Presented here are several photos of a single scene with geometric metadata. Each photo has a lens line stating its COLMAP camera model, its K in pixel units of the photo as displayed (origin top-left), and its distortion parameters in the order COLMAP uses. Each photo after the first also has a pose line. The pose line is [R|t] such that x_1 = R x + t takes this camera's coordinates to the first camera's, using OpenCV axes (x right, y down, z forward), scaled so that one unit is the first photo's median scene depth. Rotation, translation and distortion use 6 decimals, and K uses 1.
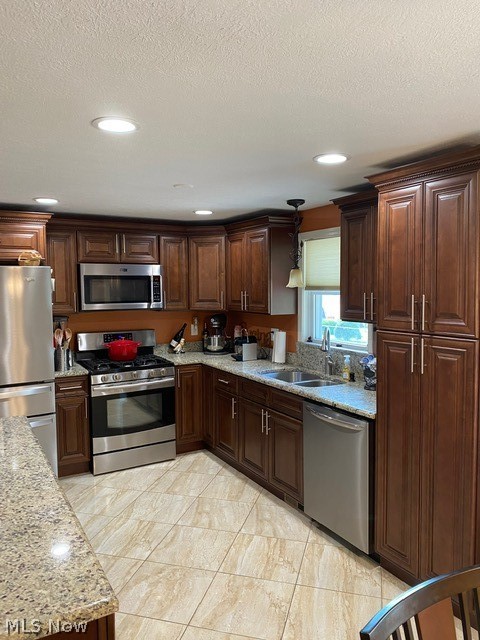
lens RADIAL K [[487.5, 0, 240.4], [0, 487.5, 317.9], [0, 0, 1]] dist [0.042409, -0.058731]
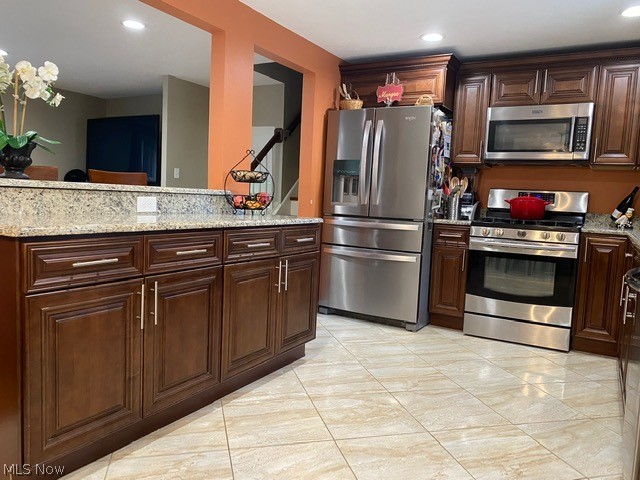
lens RADIAL K [[487.5, 0, 321.2], [0, 487.5, 239.4], [0, 0, 1]] dist [0.042409, -0.058731]
pose [[0.508489, 0.109620, -0.854062, 0.393871], [-0.112733, 0.991801, 0.060180, 0.136299], [0.853657, 0.065680, 0.516678, 0.319724]]
